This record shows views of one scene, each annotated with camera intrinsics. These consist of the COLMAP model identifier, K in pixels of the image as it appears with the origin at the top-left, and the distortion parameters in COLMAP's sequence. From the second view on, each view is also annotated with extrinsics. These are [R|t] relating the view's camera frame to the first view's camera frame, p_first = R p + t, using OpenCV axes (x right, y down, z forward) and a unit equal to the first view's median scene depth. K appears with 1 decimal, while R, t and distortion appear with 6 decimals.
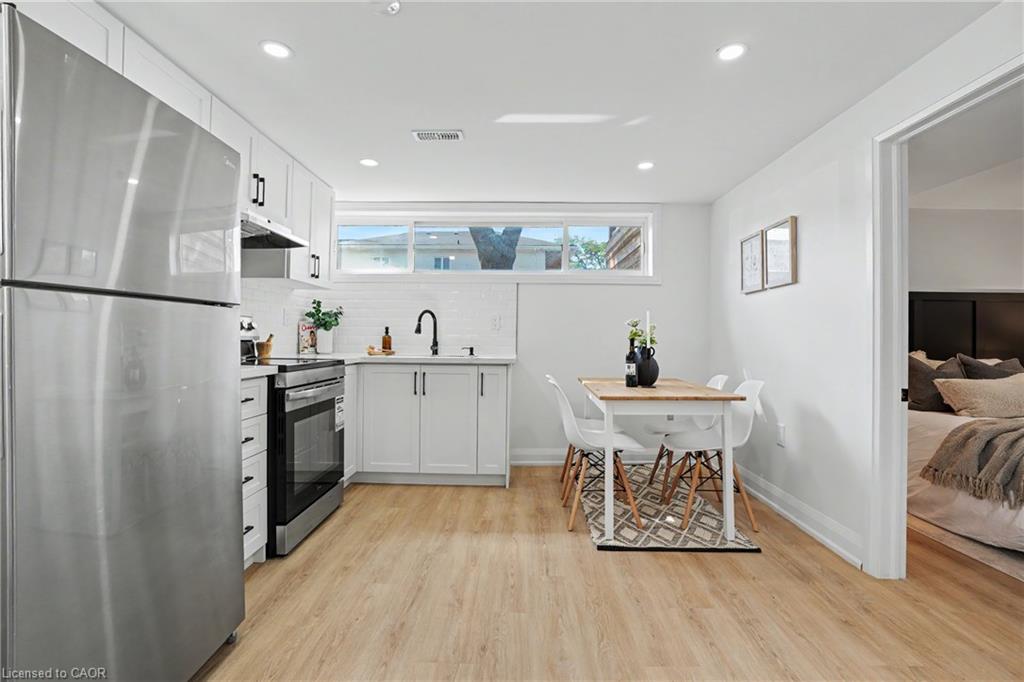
lens RADIAL K [[476.3, 0, 512.0], [0, 476.3, 341.0], [0, 0, 1]] dist [-0.050179, 0.020923]
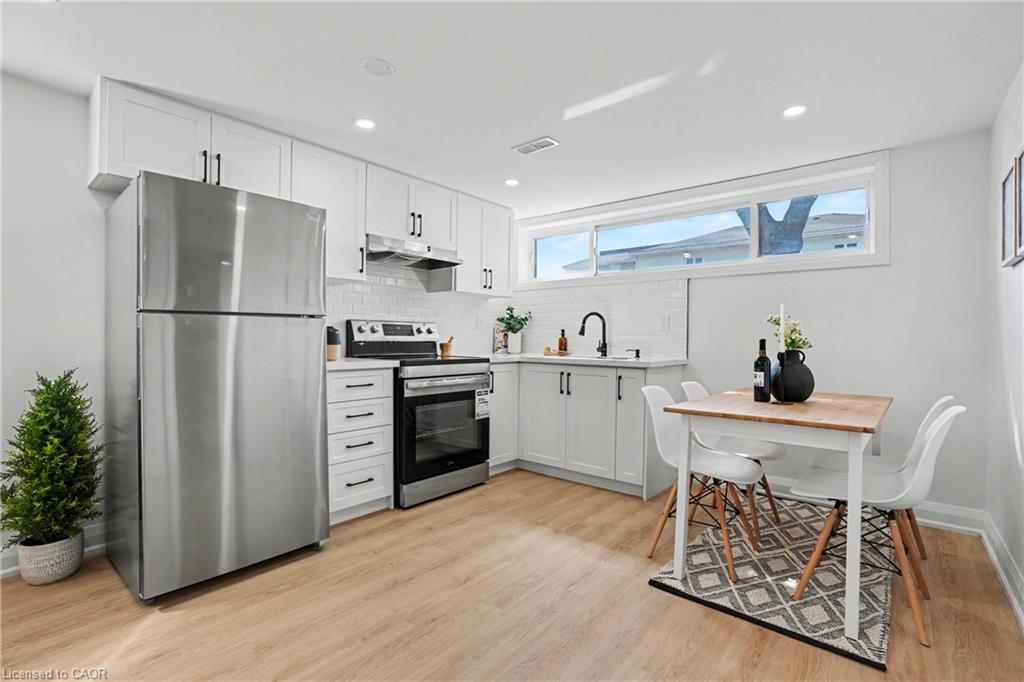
lens RADIAL K [[470.3, 0, 515.5], [0, 470.3, 345.8], [0, 0, 1]] dist [-0.000540, 0.000685]
pose [[0.784762, 0.007426, -0.619752, 0.413067], [-0.004401, 0.999970, 0.006409, 0.001172], [0.619781, -0.002302, 0.784771, 0.136070]]
